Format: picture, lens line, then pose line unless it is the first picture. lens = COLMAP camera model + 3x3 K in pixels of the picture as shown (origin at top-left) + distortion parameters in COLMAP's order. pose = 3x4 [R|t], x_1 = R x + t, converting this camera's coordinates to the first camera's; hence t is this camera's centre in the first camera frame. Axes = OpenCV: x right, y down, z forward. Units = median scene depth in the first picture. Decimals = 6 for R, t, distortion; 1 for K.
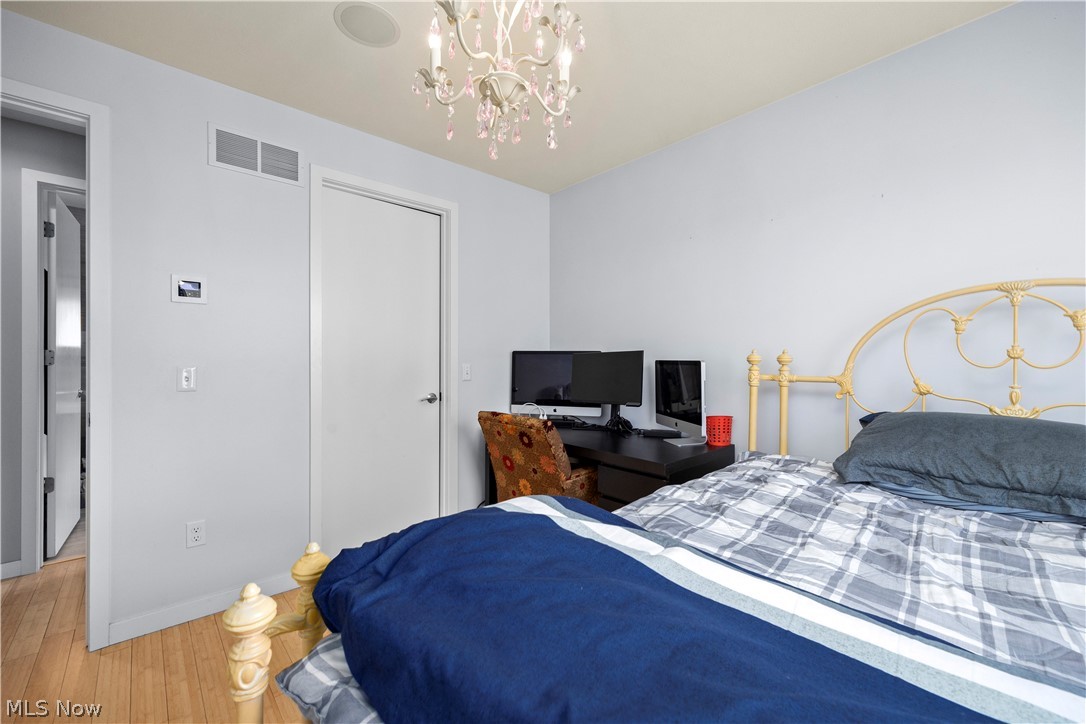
lens RADIAL K [[427.8, 0, 542.3], [0, 427.8, 361.1], [0, 0, 1]] dist [0.000018, -0.000136]
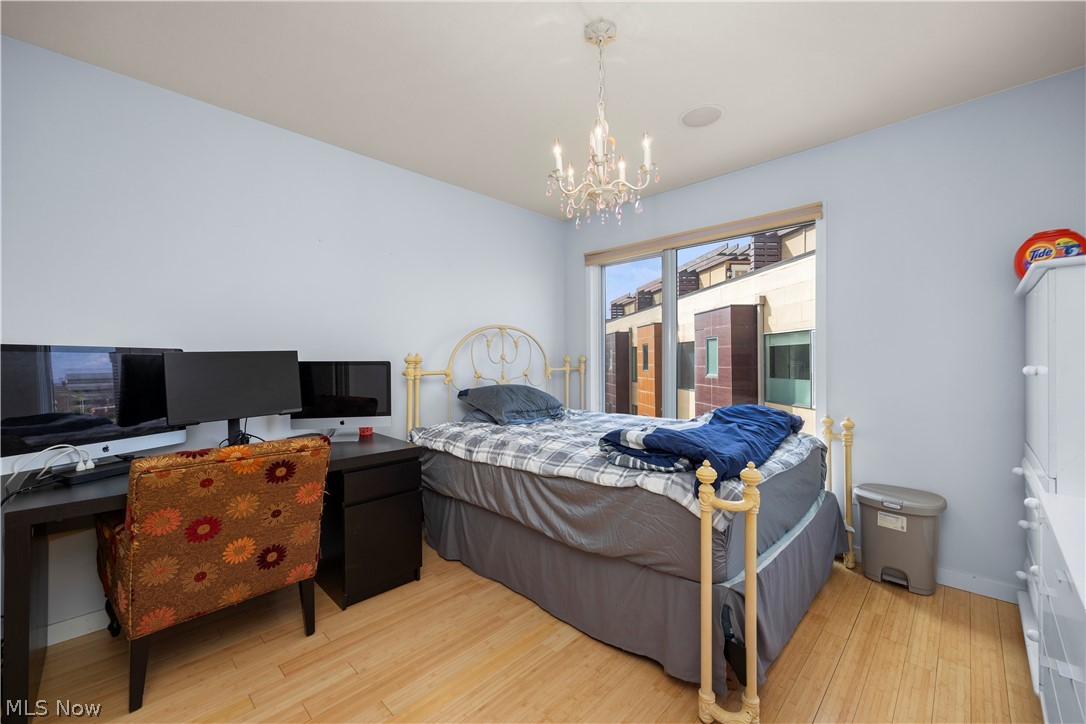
lens RADIAL K [[427.8, 0, 542.5], [0, 427.8, 358.8], [0, 0, 1]] dist [0.000018, -0.000136]
pose [[-0.038968, -0.001642, 0.999239, -0.925369], [0.005238, 0.999985, 0.001848, -0.008994], [-0.999227, 0.005306, -0.038959, 0.687524]]
